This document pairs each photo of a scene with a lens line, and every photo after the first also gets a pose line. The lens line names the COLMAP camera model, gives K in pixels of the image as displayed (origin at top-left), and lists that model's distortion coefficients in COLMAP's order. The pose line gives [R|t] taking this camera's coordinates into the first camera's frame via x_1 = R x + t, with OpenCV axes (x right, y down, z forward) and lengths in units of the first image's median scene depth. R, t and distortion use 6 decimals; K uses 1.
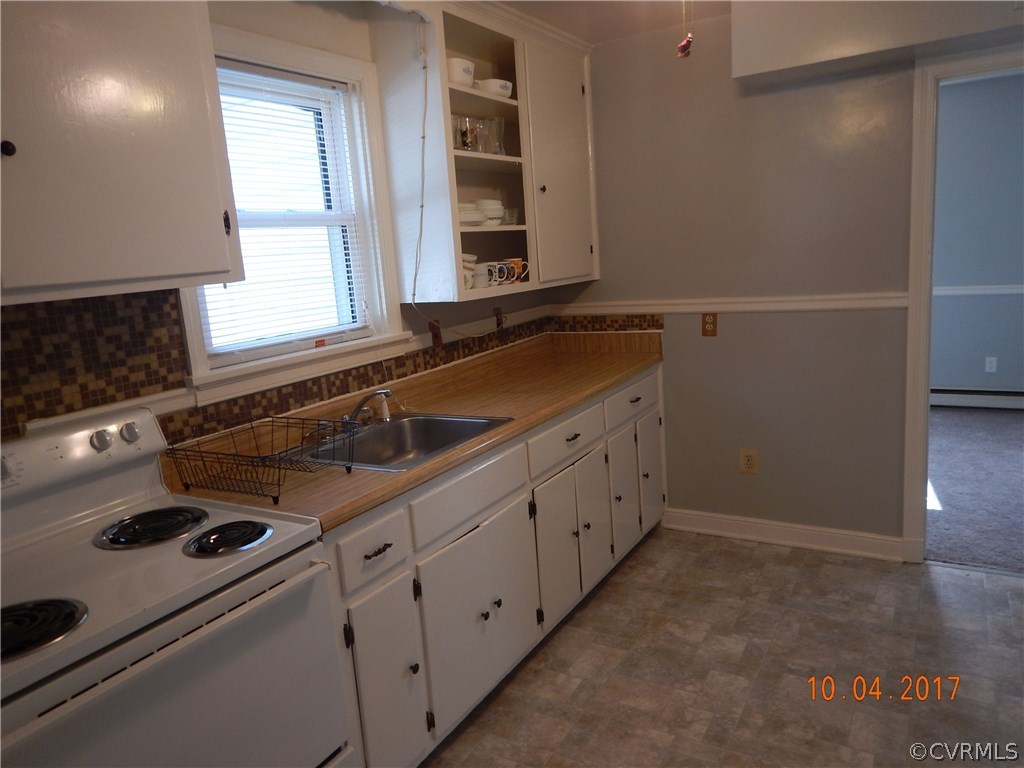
lens RADIAL K [[732.1, 0, 514.8], [0, 732.1, 381.9], [0, 0, 1]] dist [0.007752, 0.000159]
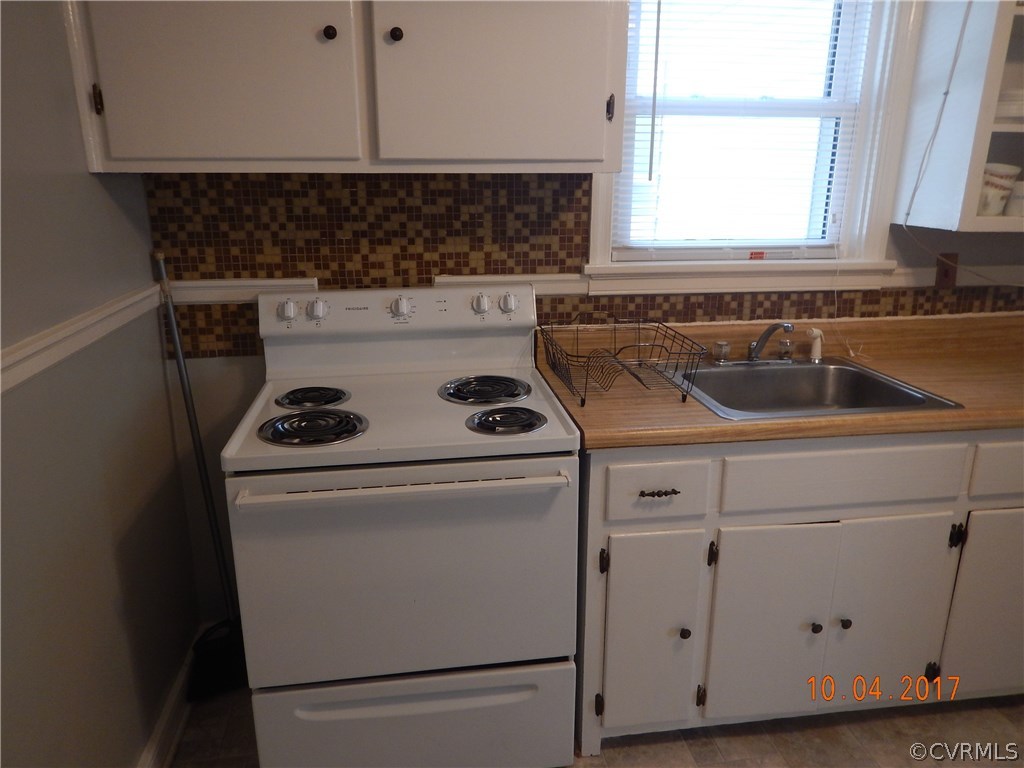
lens RADIAL K [[732.1, 0, 514.8], [0, 732.1, 381.9], [0, 0, 1]] dist [0.007752, 0.000159]
pose [[0.630367, 0.291552, -0.719468, 0.261094], [-0.191112, 0.956554, 0.220183, -0.052828], [0.752405, -0.001298, 0.658699, 0.236628]]
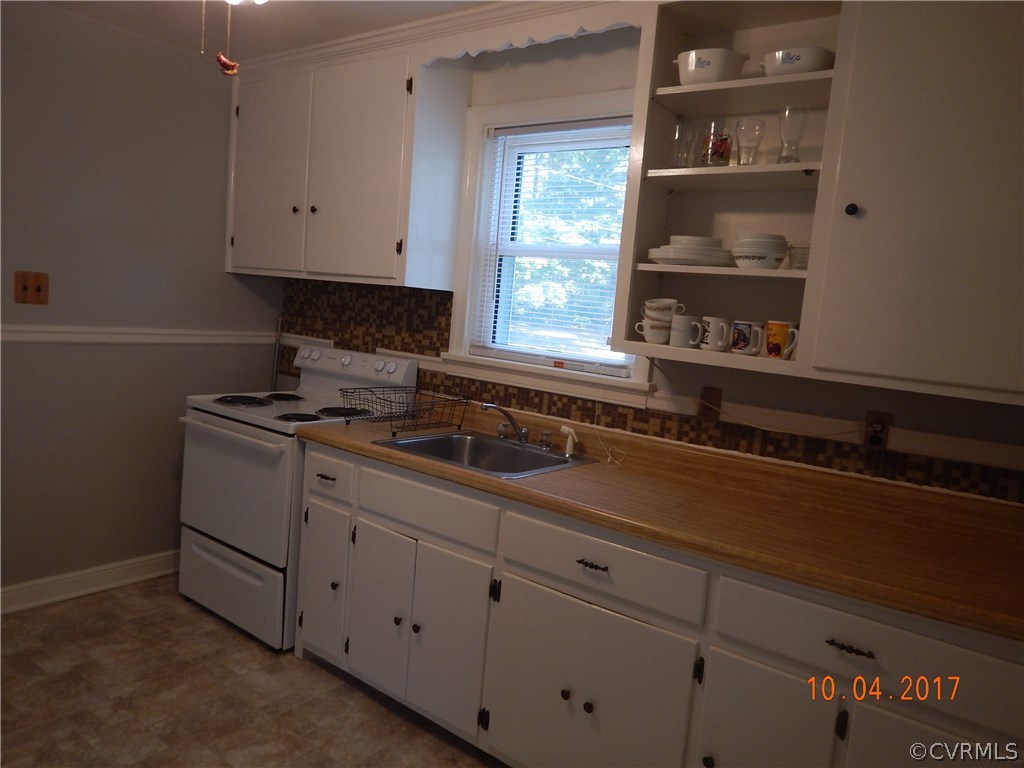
lens RADIAL K [[732.1, 0, 514.8], [0, 732.1, 381.9], [0, 0, 1]] dist [0.007752, 0.000159]
pose [[-0.126120, 0.172849, -0.976840, 0.934937], [-0.254929, 0.945986, 0.200303, -0.264967], [0.958700, 0.274287, -0.075243, 1.185169]]
